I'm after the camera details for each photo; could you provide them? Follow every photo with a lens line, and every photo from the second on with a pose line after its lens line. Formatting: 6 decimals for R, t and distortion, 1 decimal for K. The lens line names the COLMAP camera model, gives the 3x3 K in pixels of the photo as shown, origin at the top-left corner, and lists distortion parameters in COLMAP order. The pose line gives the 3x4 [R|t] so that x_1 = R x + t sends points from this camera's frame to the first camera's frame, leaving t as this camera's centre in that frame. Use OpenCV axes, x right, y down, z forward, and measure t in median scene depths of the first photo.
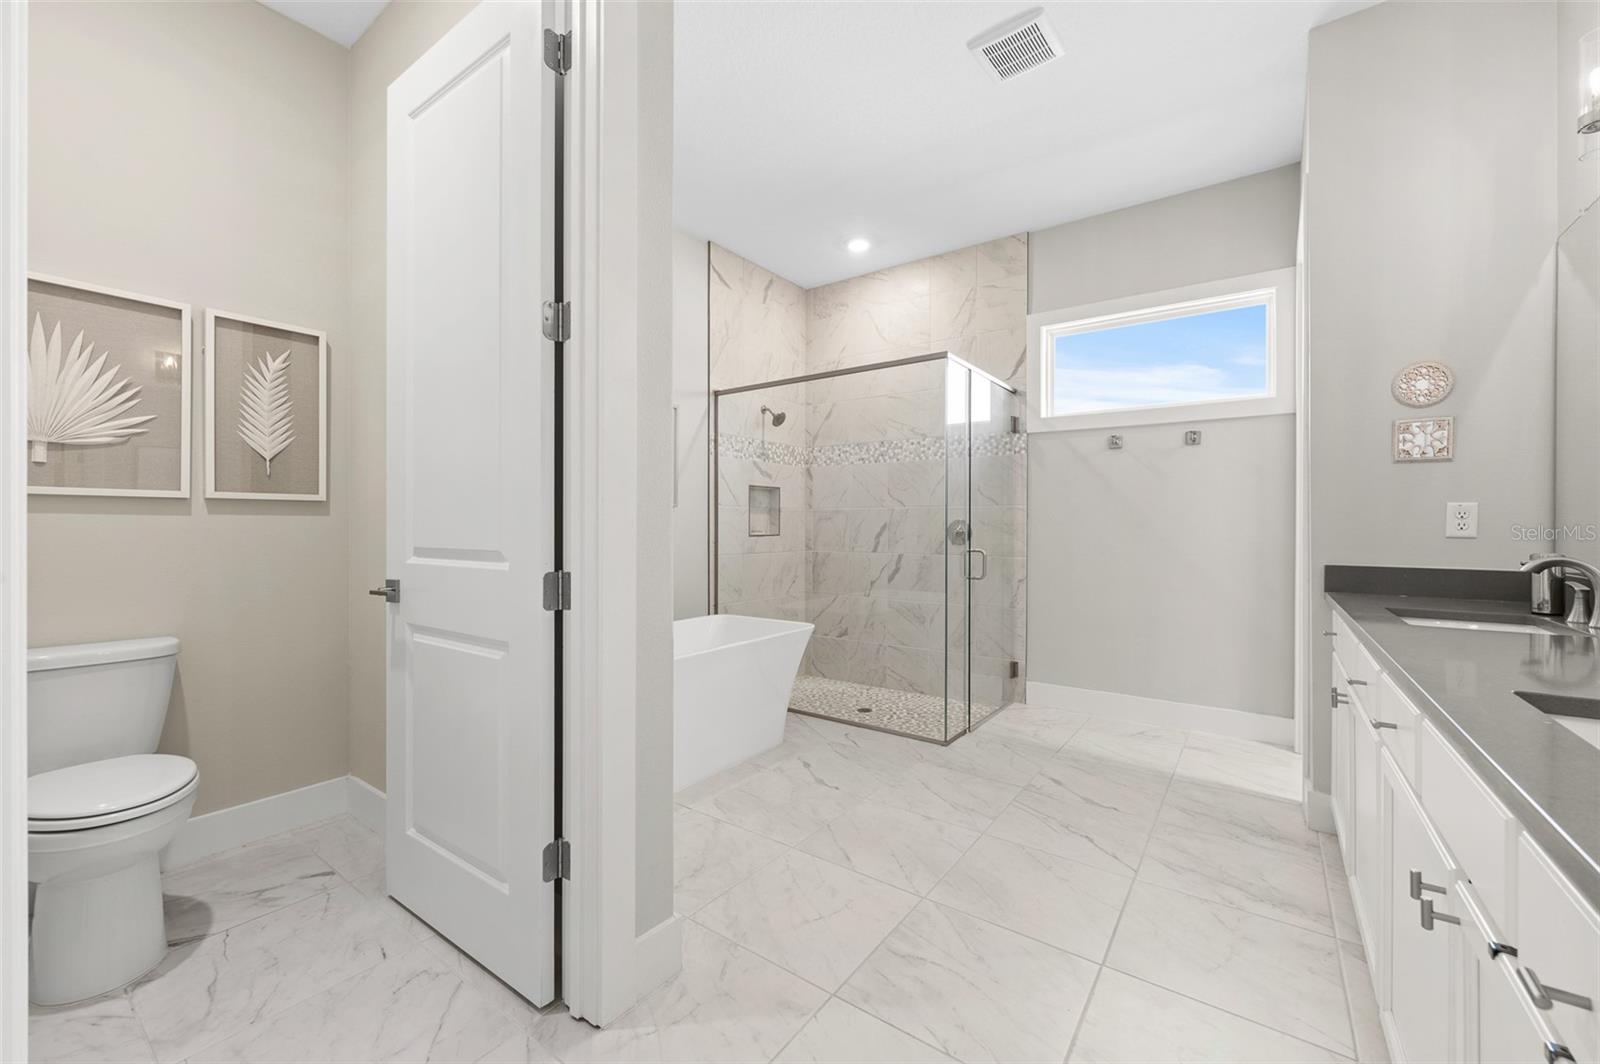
lens RADIAL K [[637.8, 0, 805.2], [0, 637.8, 528.8], [0, 0, 1]] dist [0.000805, 0.000291]
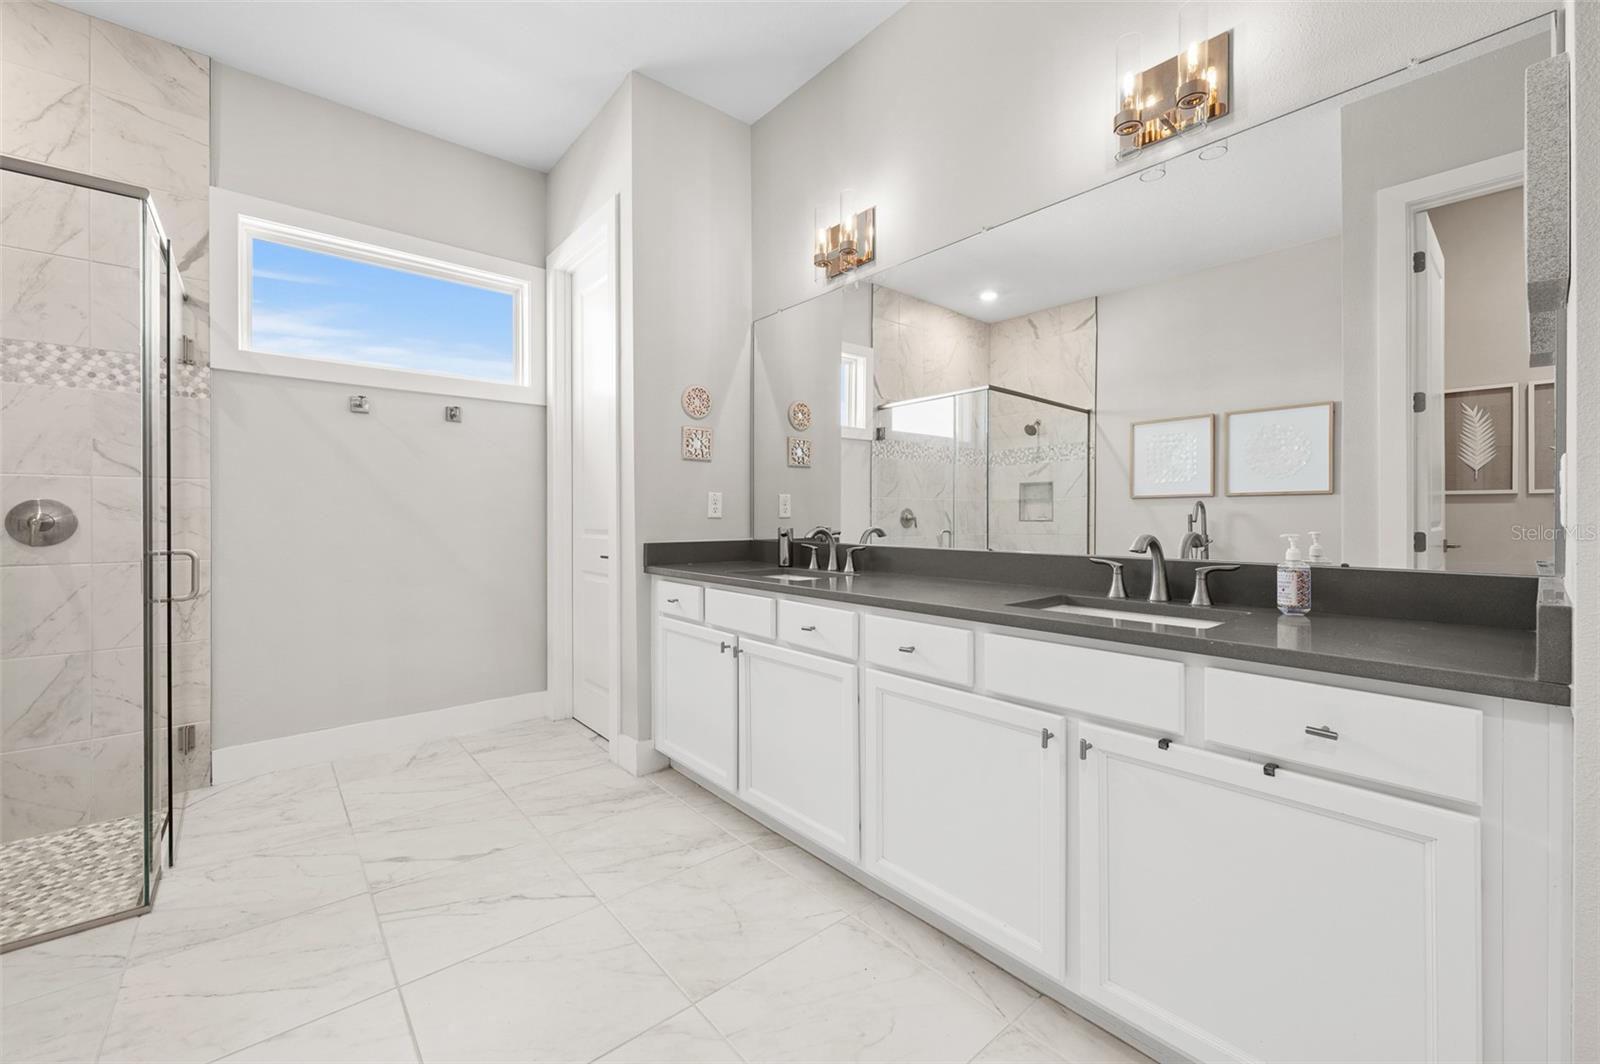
lens RADIAL K [[641.9, 0, 807.7], [0, 641.9, 516.5], [0, 0, 1]] dist [0.000081, 0.000093]
pose [[0.232923, -0.007093, 0.972469, -0.196454], [0.008522, 0.999950, 0.005253, 0.003442], [-0.972458, 0.007064, 0.232972, 0.348975]]
